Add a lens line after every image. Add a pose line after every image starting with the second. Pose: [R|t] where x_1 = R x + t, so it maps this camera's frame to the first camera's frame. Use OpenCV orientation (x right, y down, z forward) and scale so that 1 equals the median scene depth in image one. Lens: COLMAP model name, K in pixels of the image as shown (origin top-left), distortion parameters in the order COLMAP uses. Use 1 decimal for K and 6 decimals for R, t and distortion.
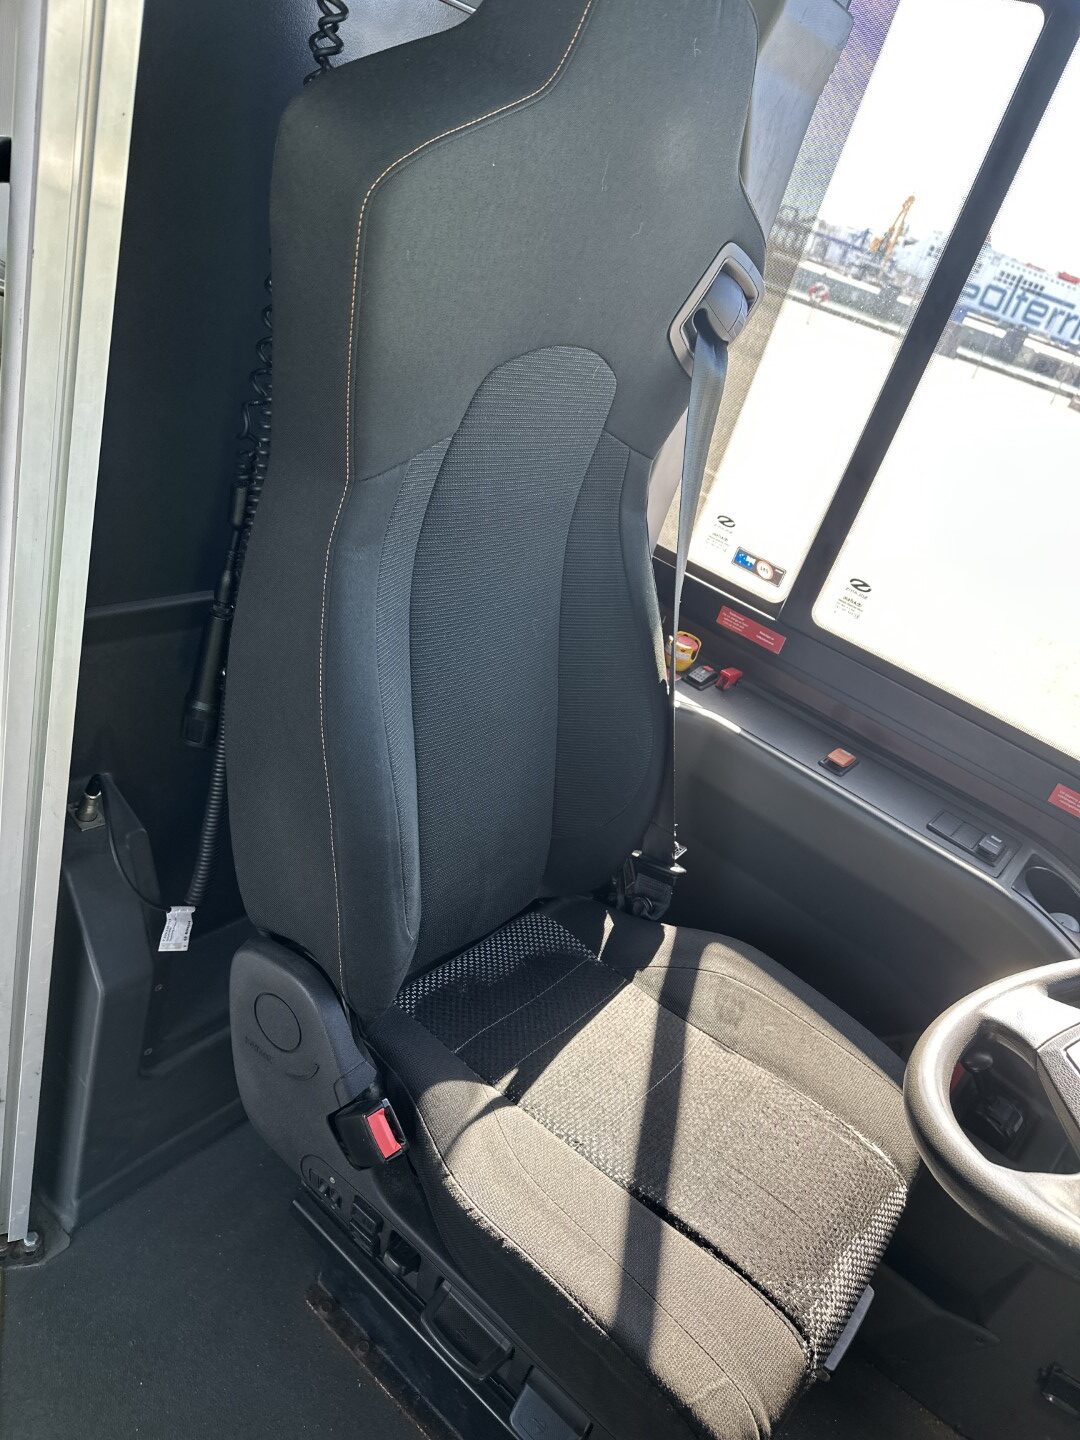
lens RADIAL K [[1055.1, 0, 540.0], [0, 1055.1, 720.0], [0, 0, 1]] dist [-0.002807, -0.002331]
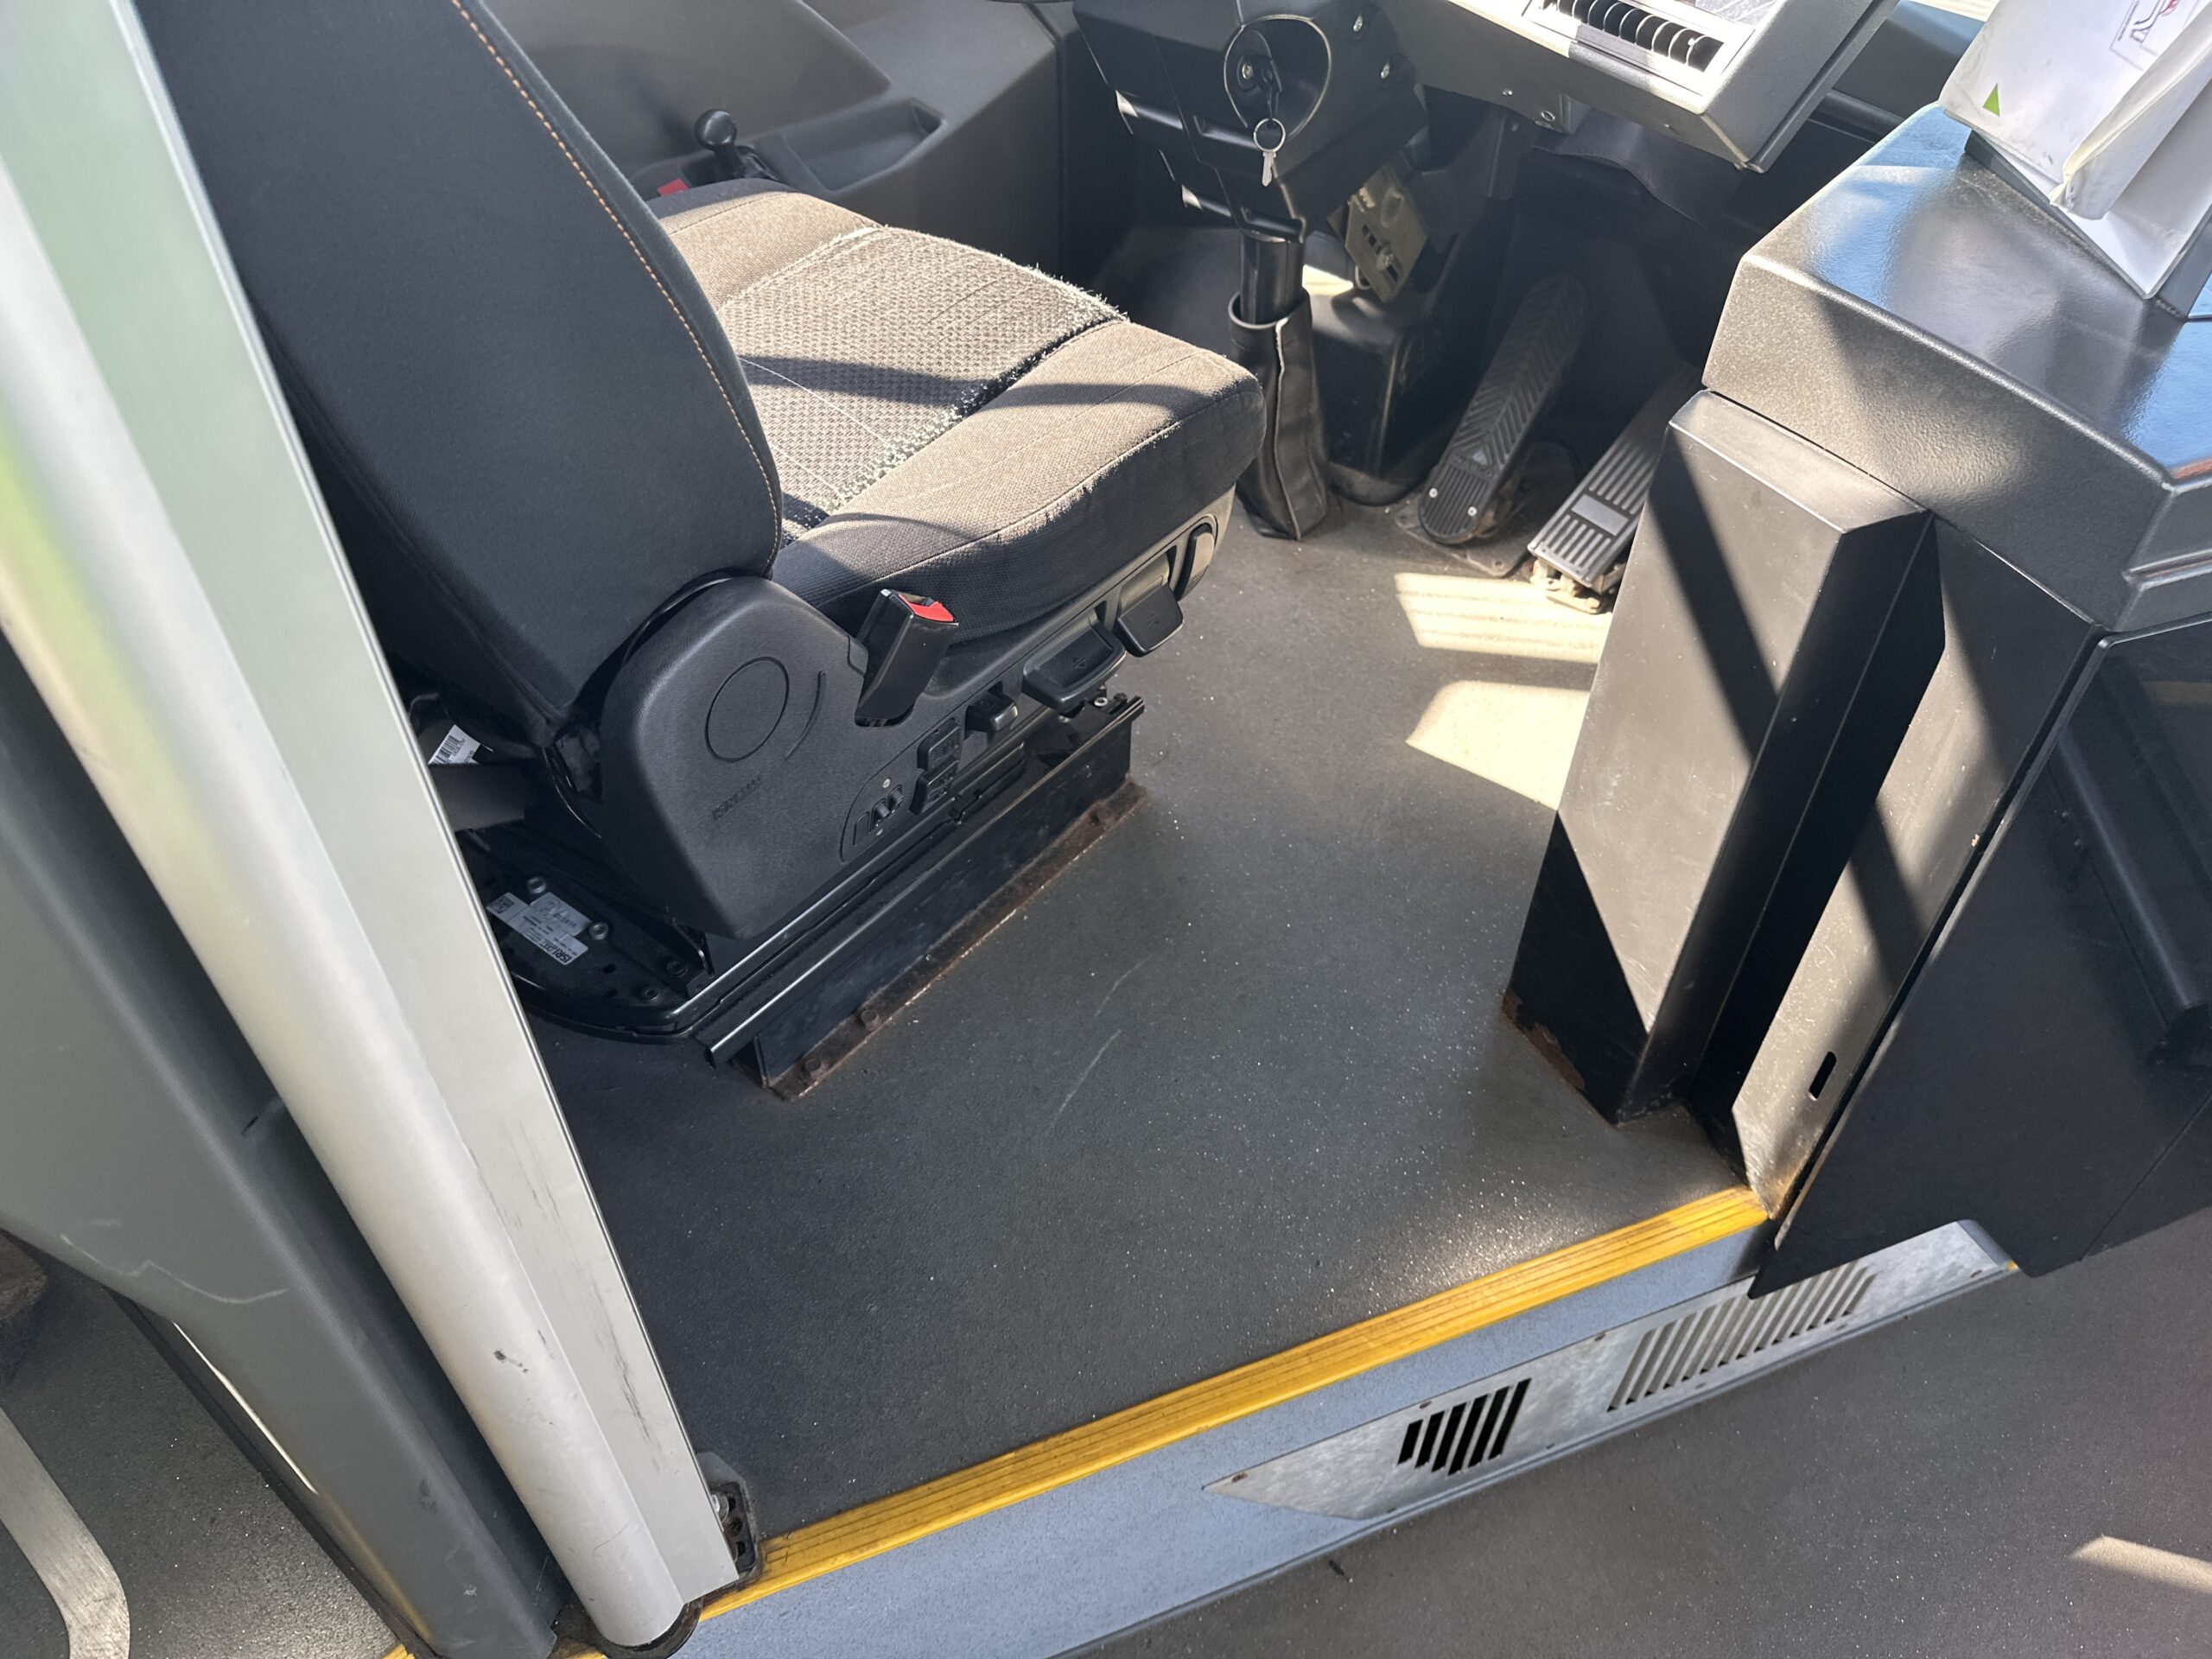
lens RADIAL K [[1568.4, 0, 1106.0], [0, 1568.4, 829.5], [0, 0, 1]] dist [0.004967, -0.004379]
pose [[0.011057, -0.874304, 0.485252, -0.761959], [0.474663, 0.431711, 0.767020, -0.257848], [-0.880098, 0.221851, 0.419774, 0.524039]]
